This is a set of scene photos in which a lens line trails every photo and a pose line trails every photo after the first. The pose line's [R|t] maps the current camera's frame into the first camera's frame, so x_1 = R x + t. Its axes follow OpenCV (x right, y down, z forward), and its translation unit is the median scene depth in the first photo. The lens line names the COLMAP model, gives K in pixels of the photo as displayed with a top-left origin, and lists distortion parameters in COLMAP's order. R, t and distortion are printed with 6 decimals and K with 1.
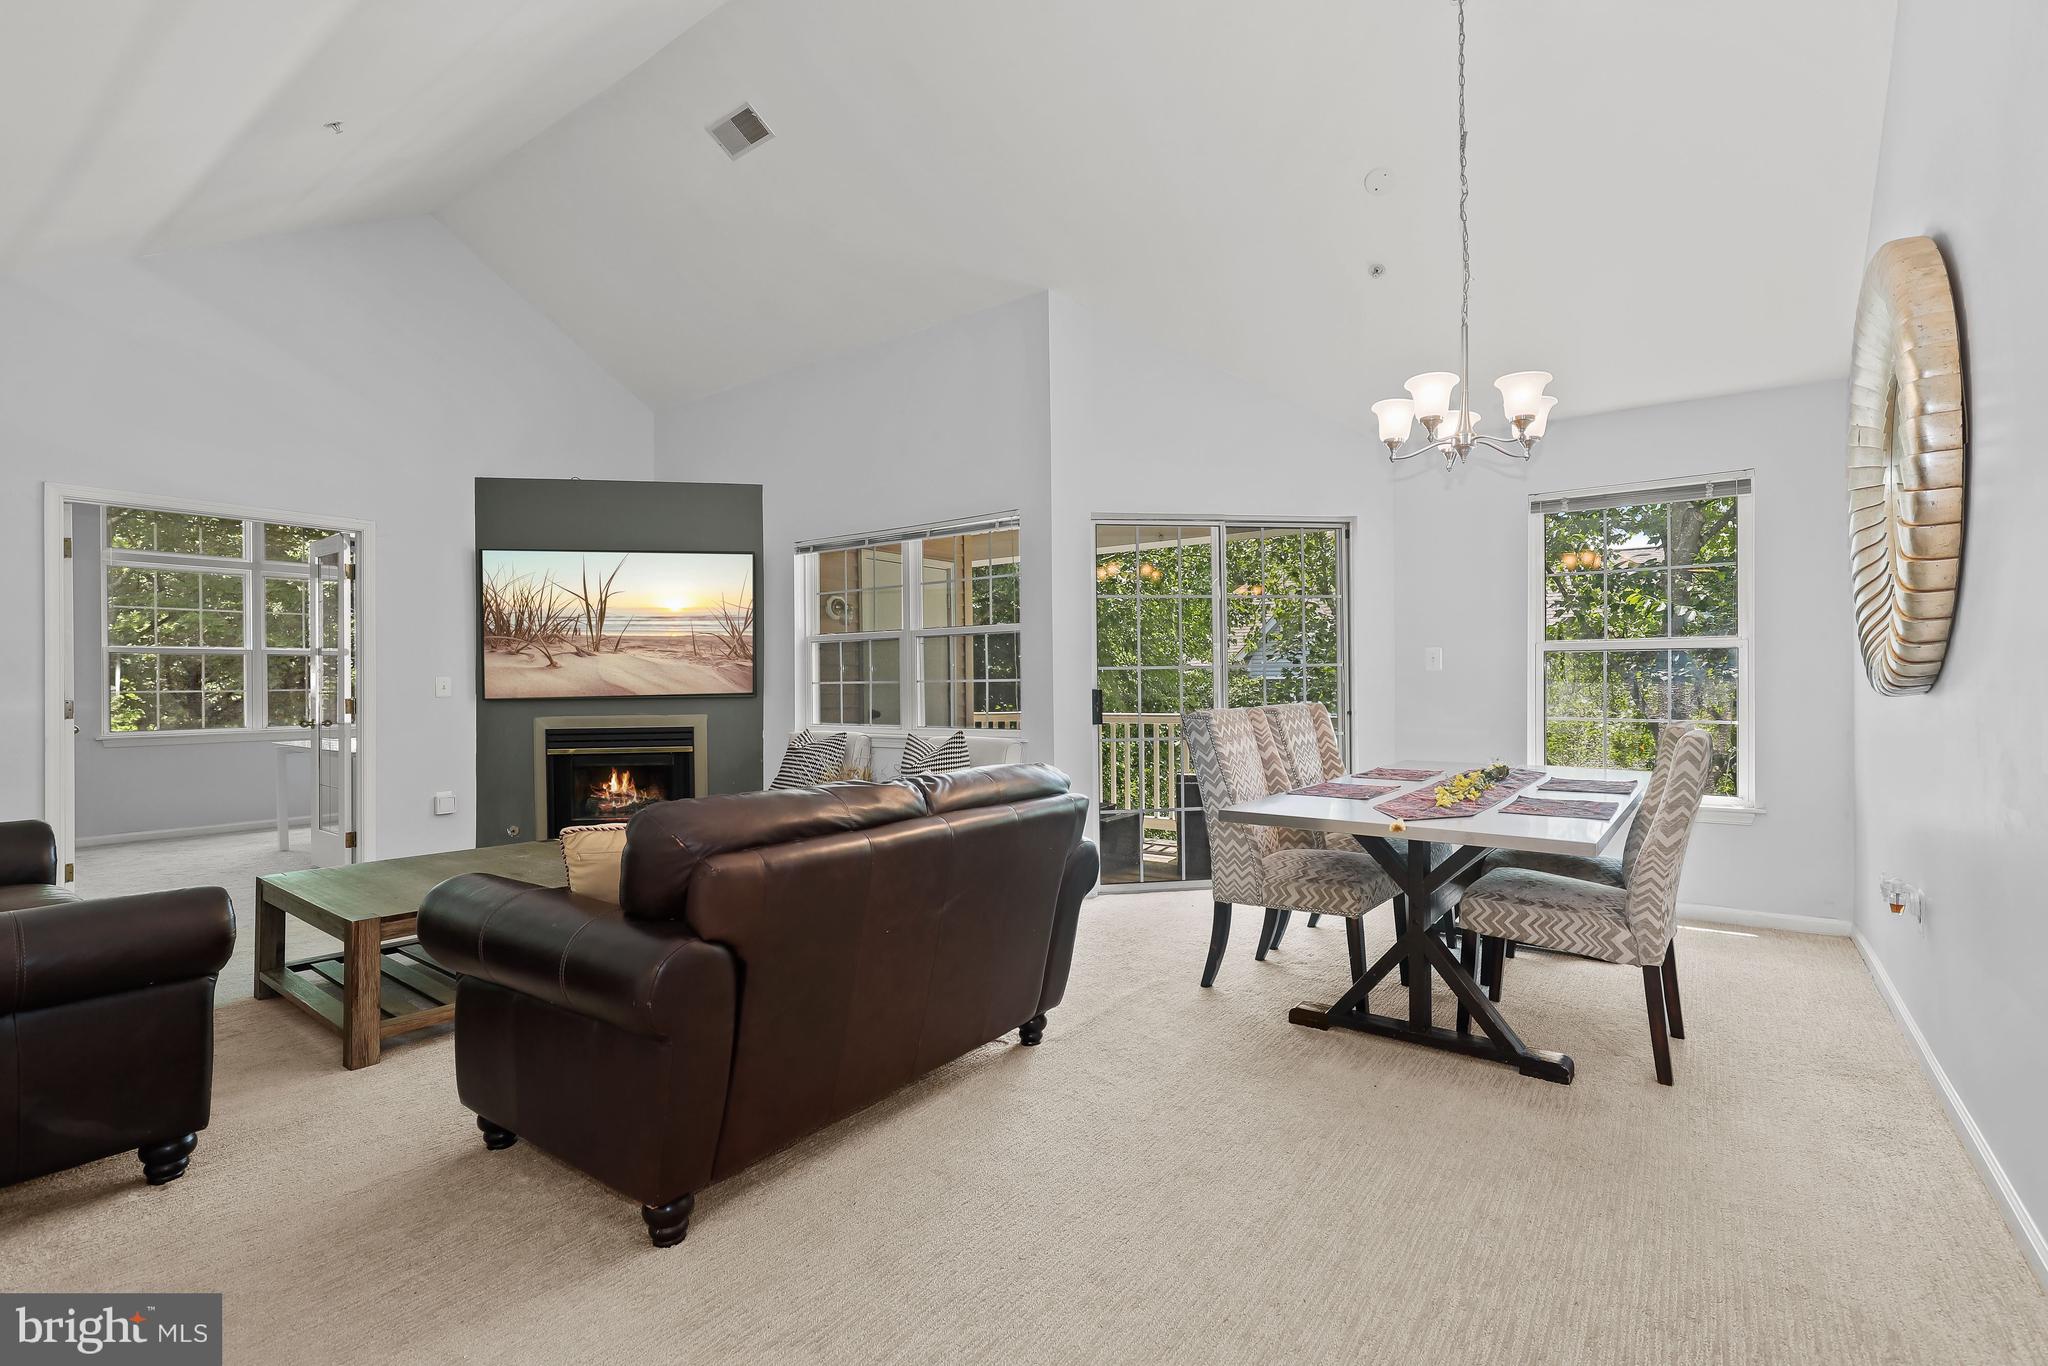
lens RADIAL K [[942.9, 0, 1029.3], [0, 942.9, 678.8], [0, 0, 1]] dist [0.002743, -0.000303]
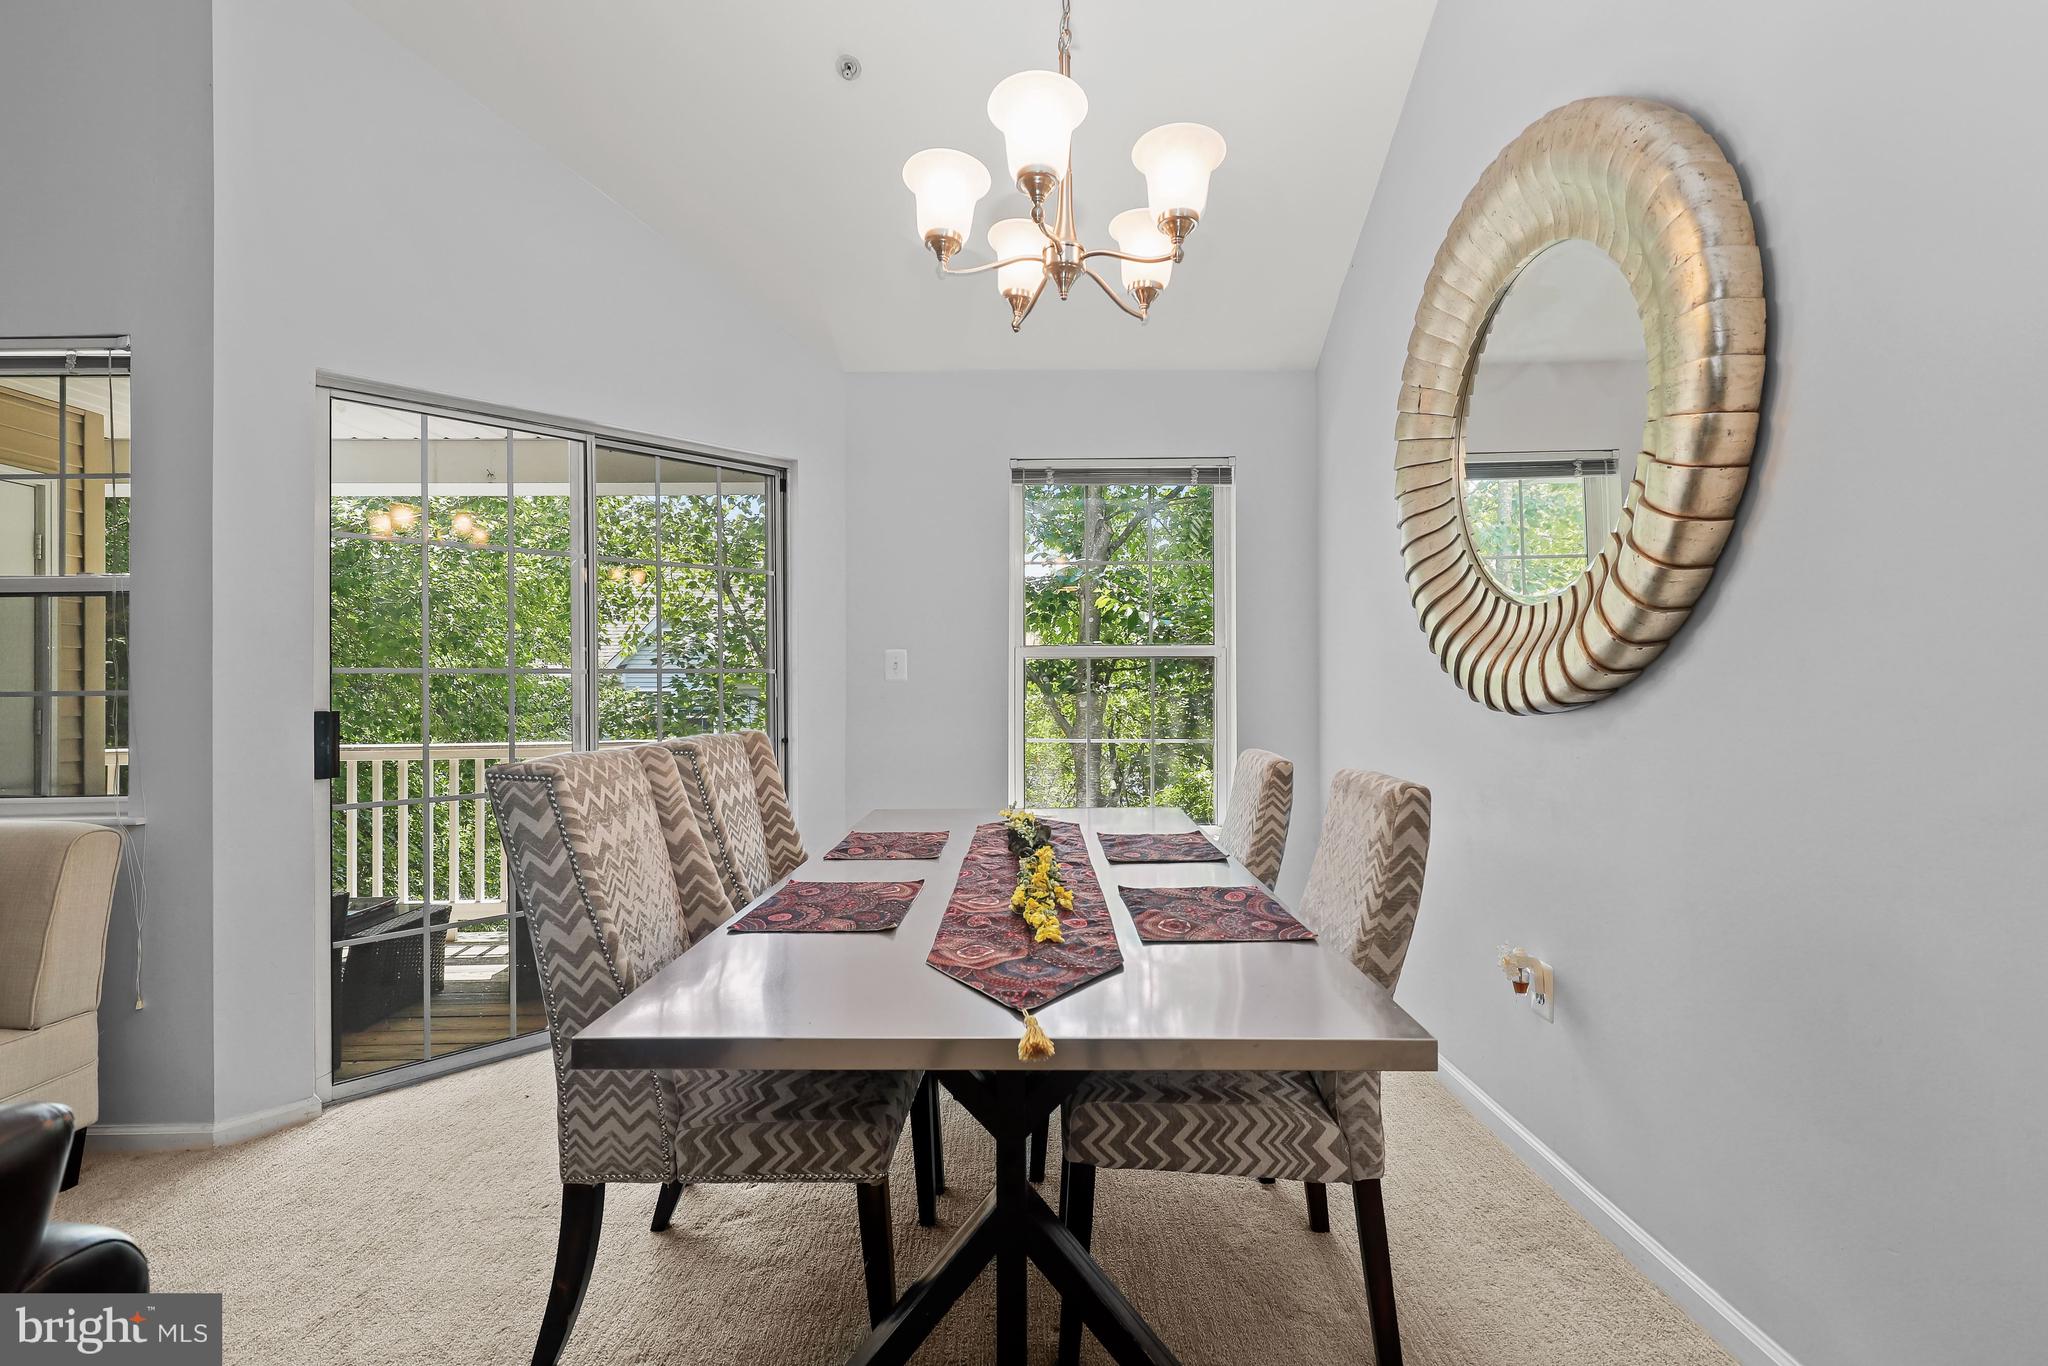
lens RADIAL K [[942.9, 0, 1029.3], [0, 942.9, 678.8], [0, 0, 1]] dist [0.002743, -0.000303]
pose [[0.803288, 0.009354, 0.595517, 0.136932], [-0.001587, 0.999907, -0.013565, -0.000221], [-0.595588, 0.009952, 0.803228, 0.661139]]
